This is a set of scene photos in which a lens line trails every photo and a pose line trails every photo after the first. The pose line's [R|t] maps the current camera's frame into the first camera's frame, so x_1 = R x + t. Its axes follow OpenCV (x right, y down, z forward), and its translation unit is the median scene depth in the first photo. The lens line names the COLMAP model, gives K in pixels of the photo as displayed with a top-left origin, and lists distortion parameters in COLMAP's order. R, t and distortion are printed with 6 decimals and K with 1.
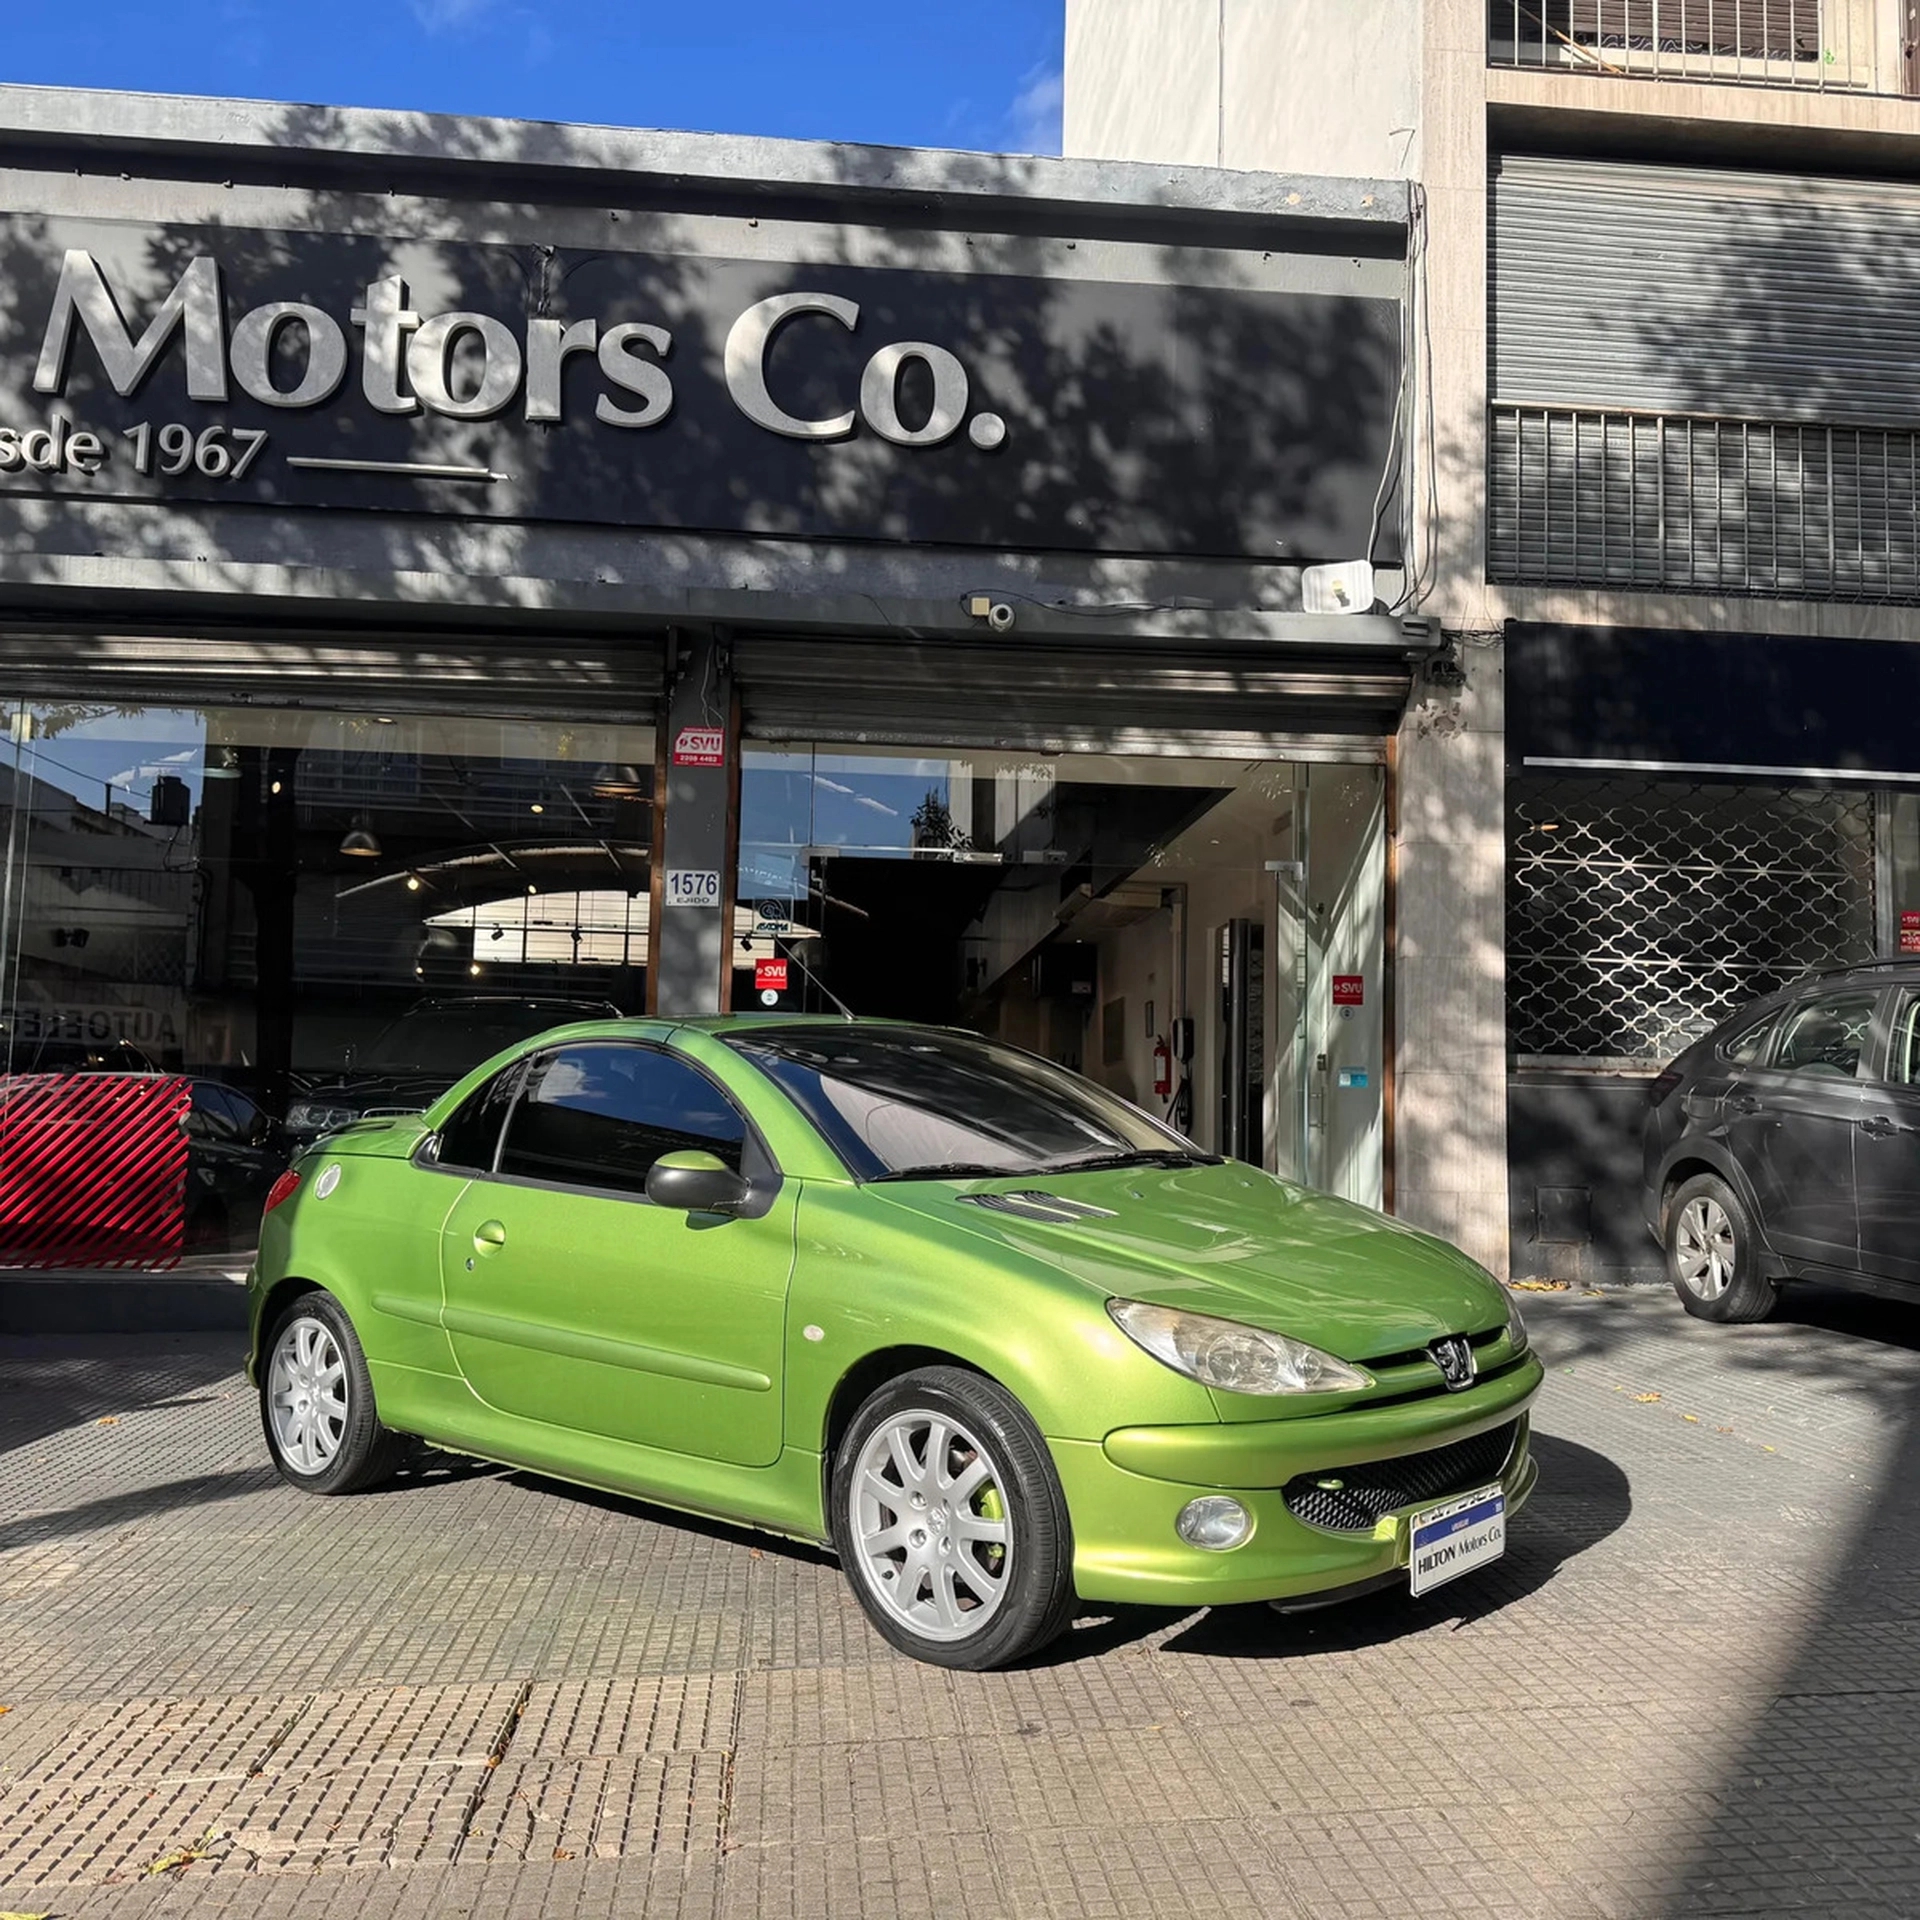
lens RADIAL K [[1735.3, 0, 960.0], [0, 1735.3, 960.0], [0, 0, 1]] dist [0.119474, -0.212348]
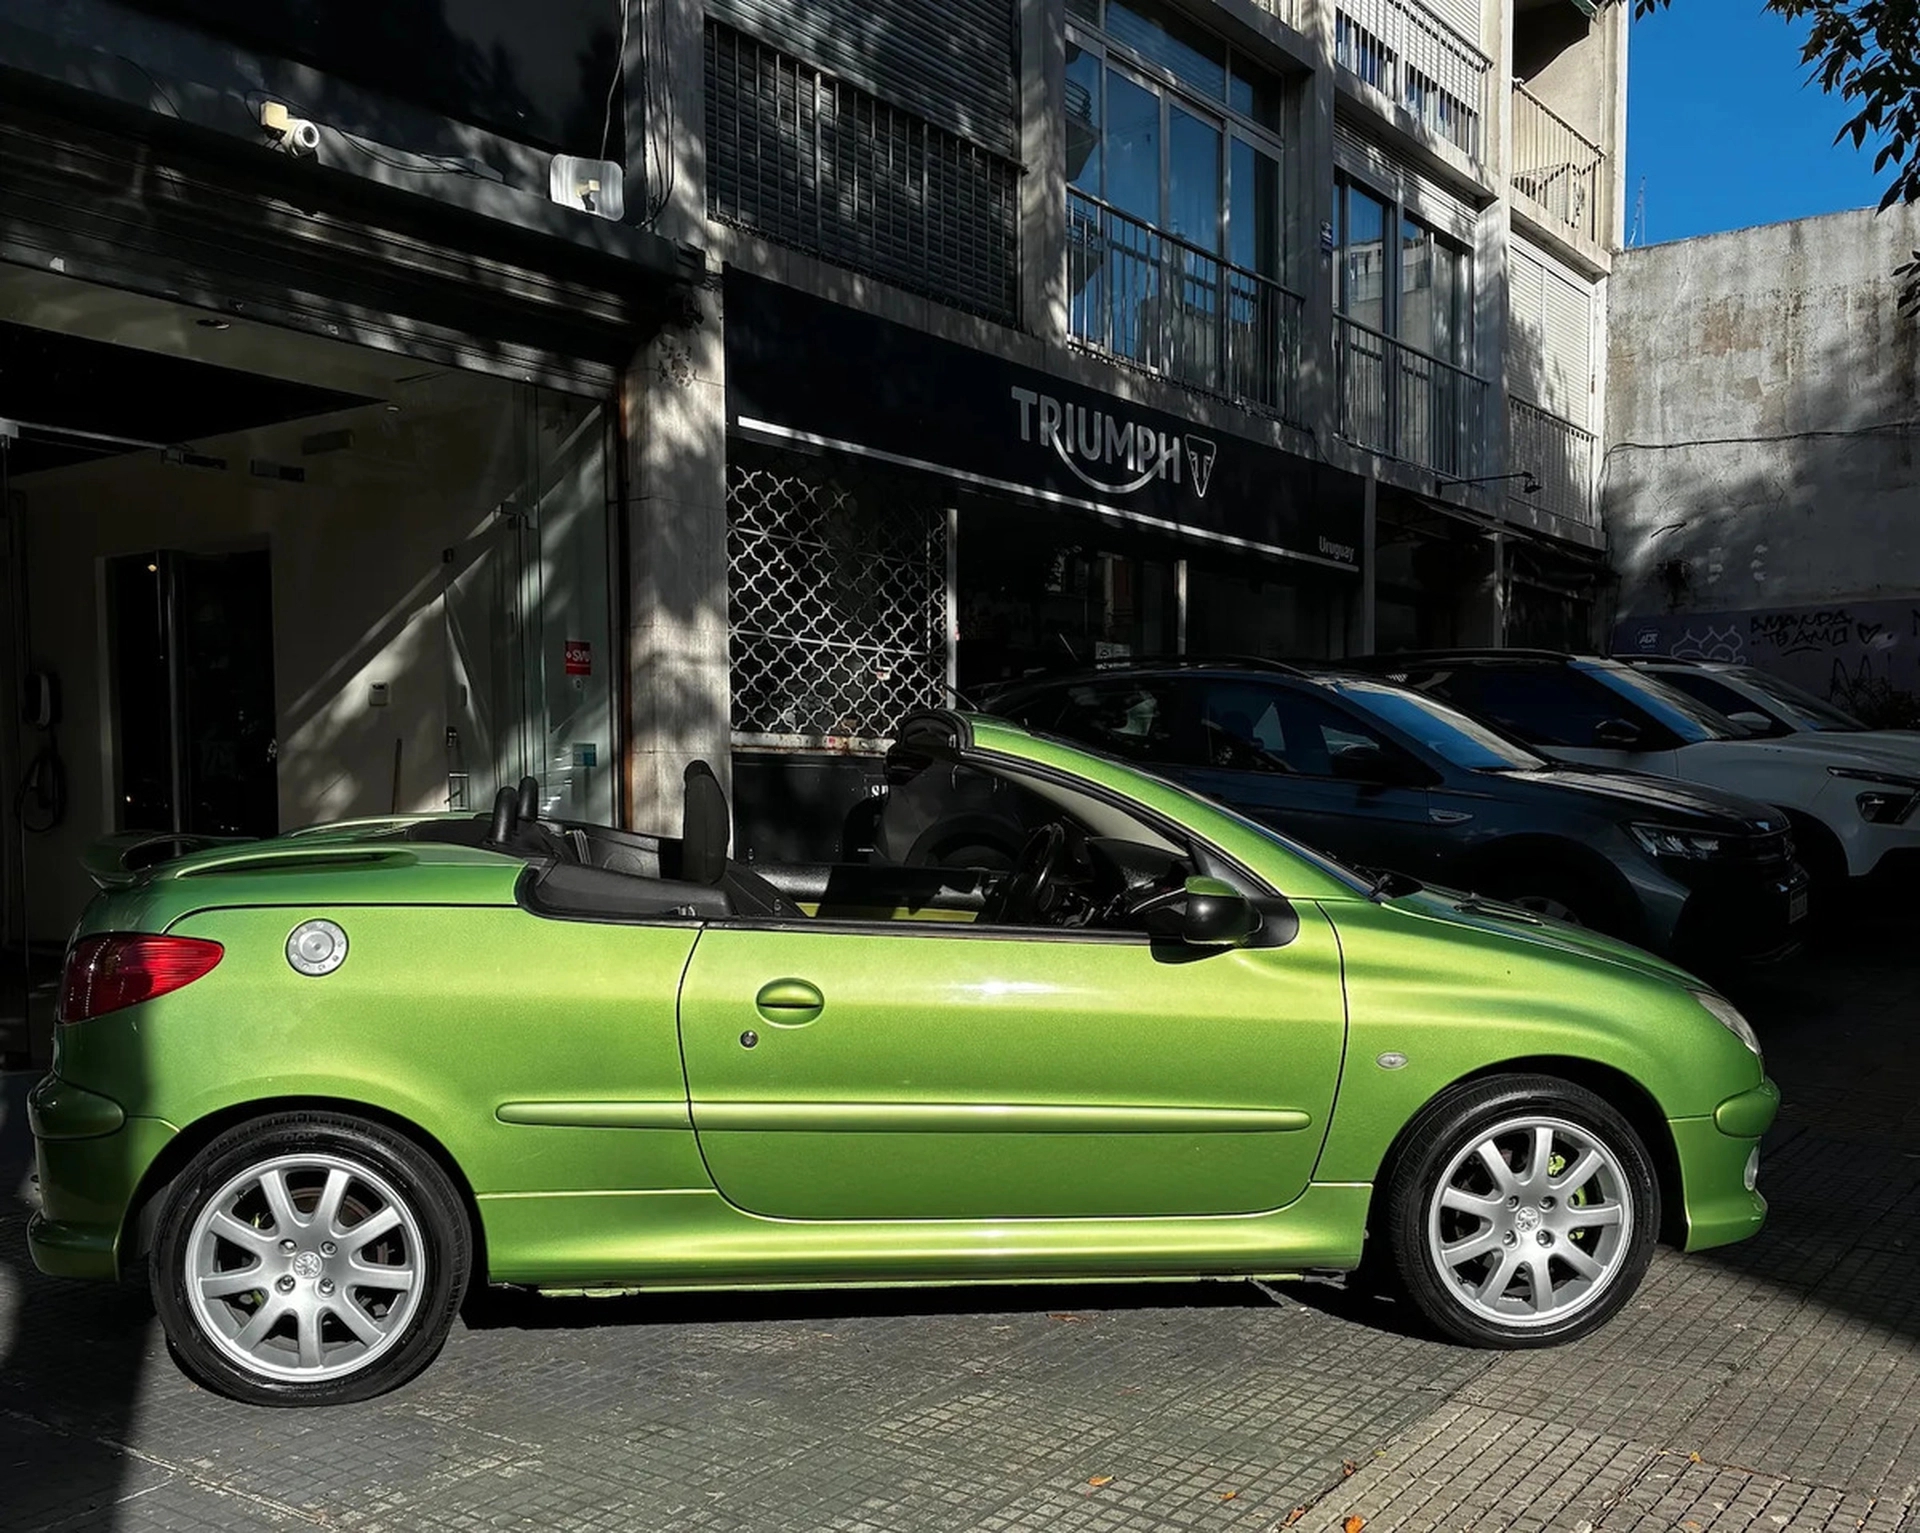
lens RADIAL K [[1930.4, 0, 921.8], [0, 1930.4, 896.9], [0, 0, 1]] dist [0.040789, 0.014189]
pose [[0.672230, -0.058665, 0.738014, -0.412060], [-0.053007, 0.990483, 0.127016, 0.003185], [-0.738442, -0.124504, 0.662723, 0.203471]]
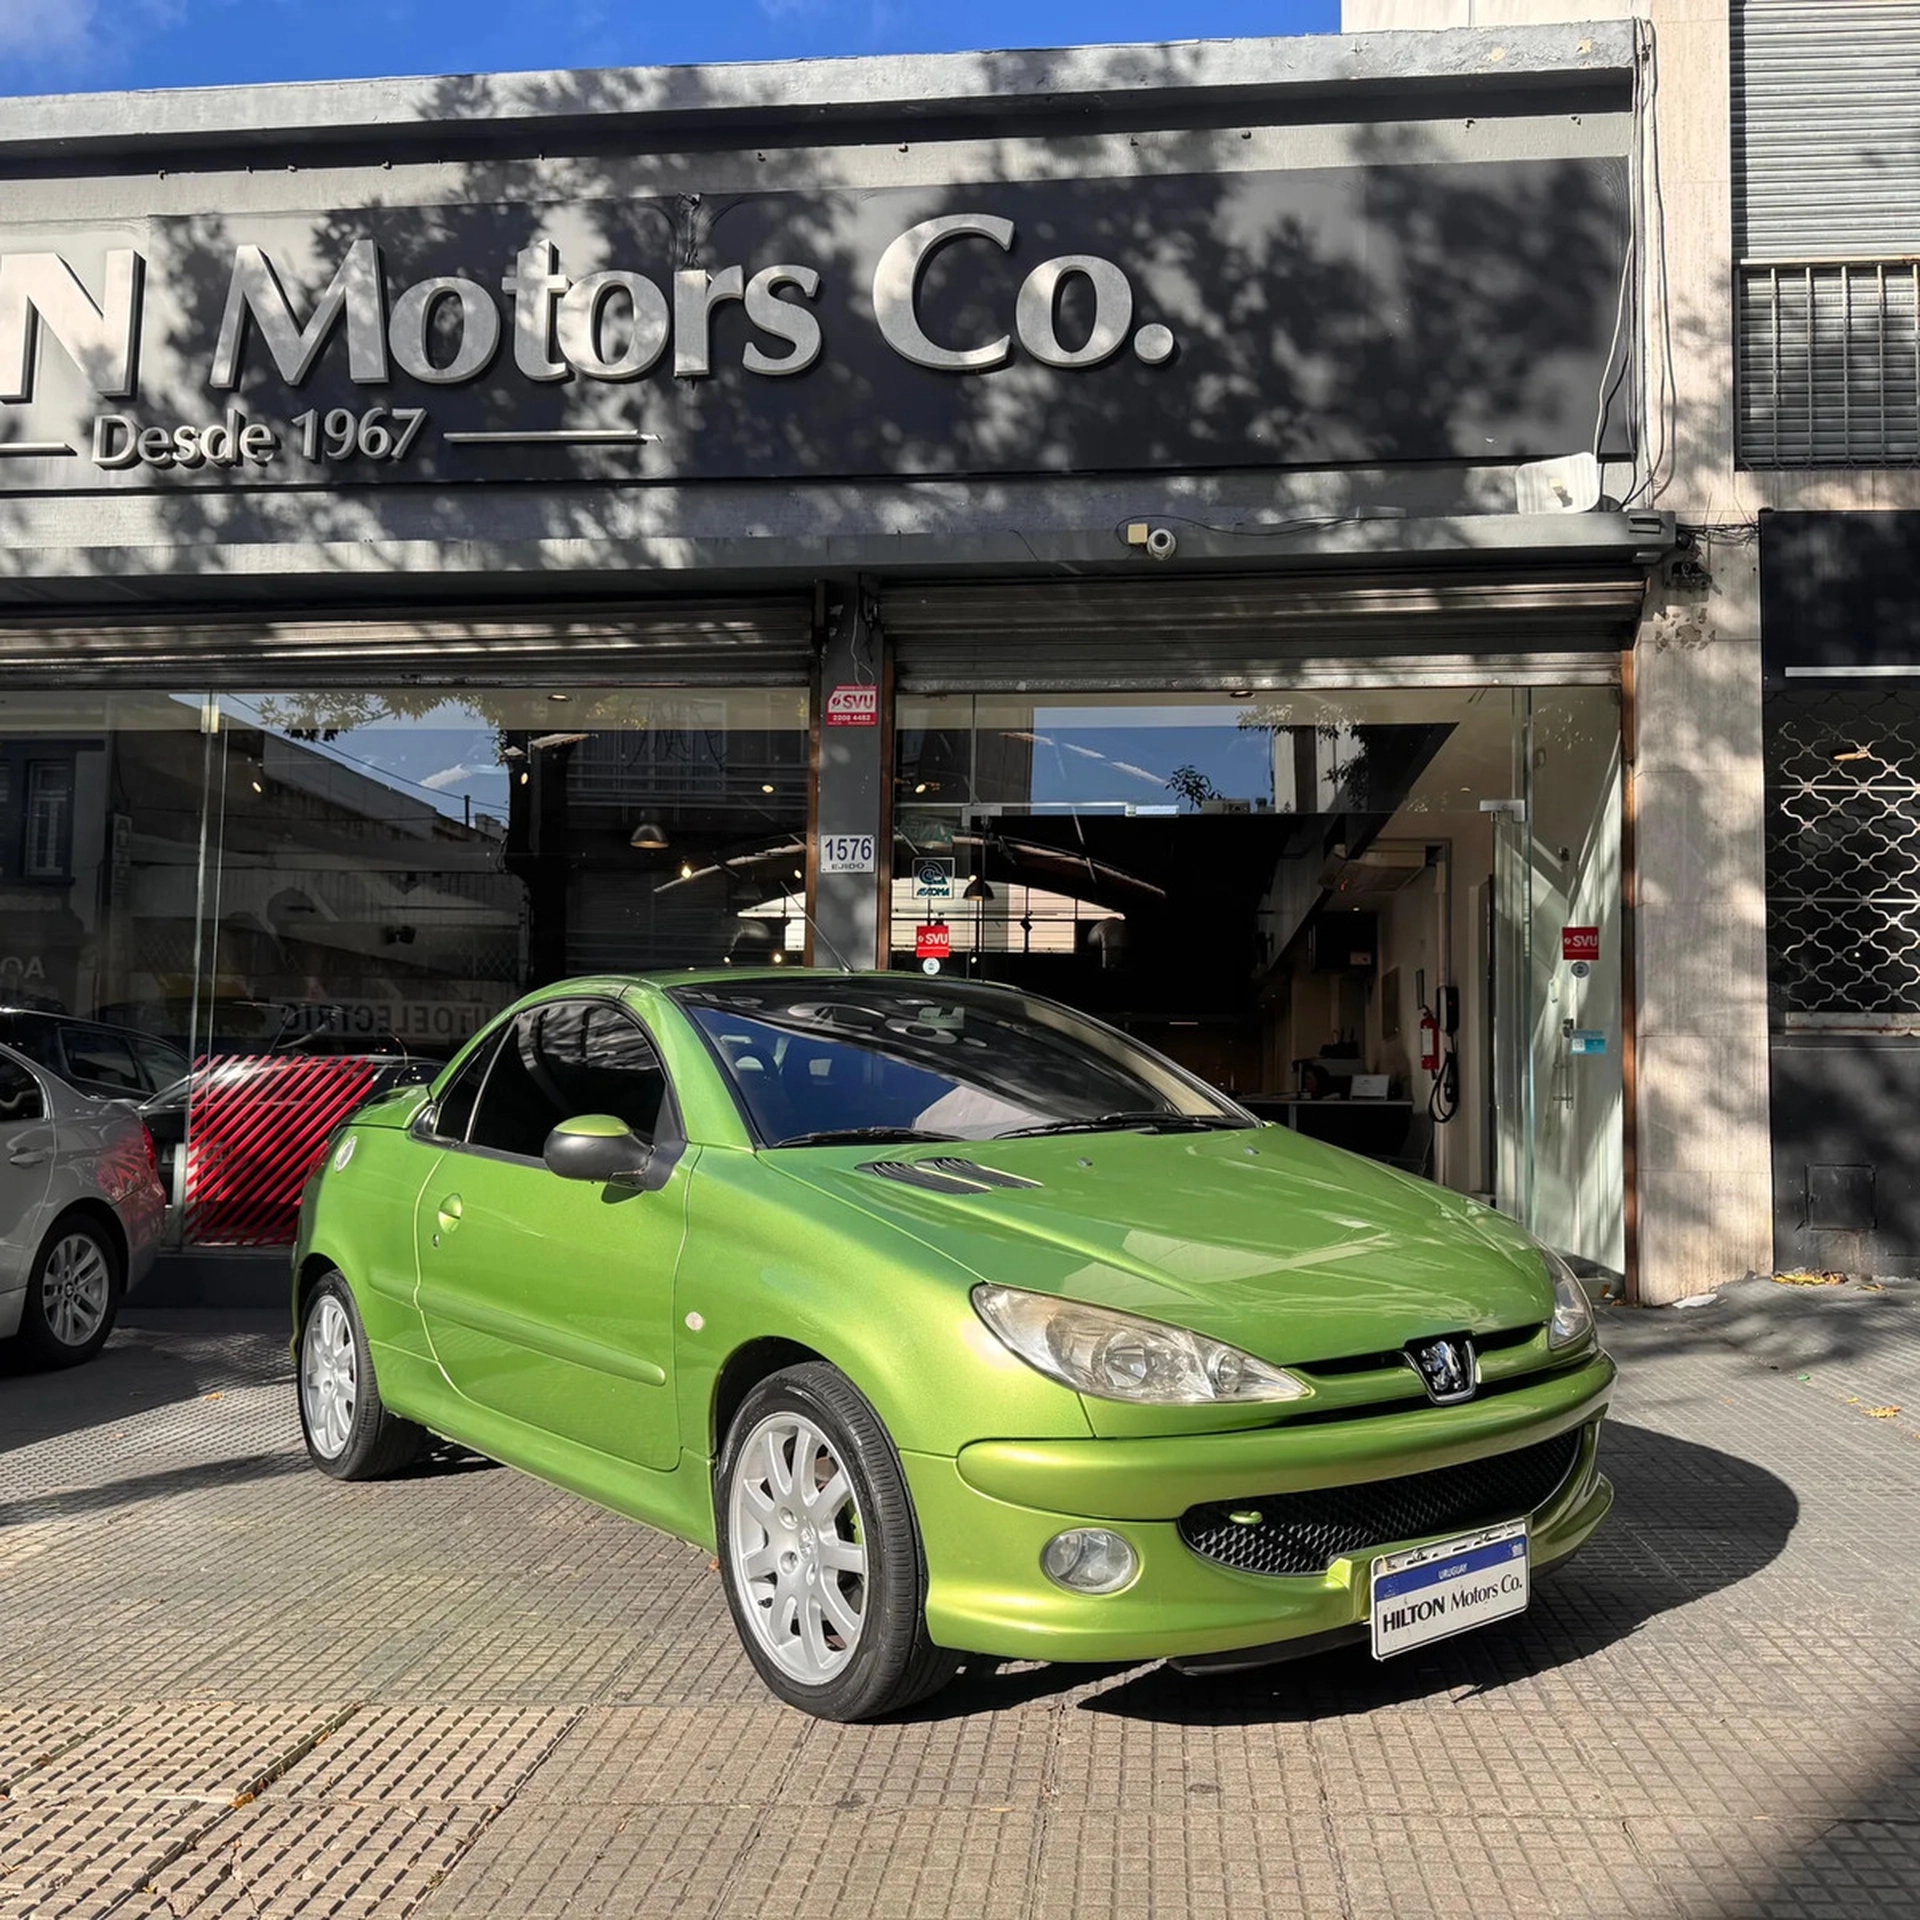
lens RADIAL K [[1742.6, 0, 966.7], [0, 1742.6, 967.8], [0, 0, 1]] dist [0.133119, -0.256334]
pose [[0.982124, -0.022360, -0.186903, 0.086964], [0.024751, 0.999639, 0.010467, 0.012880], [0.186602, -0.014906, 0.982323, 0.067907]]
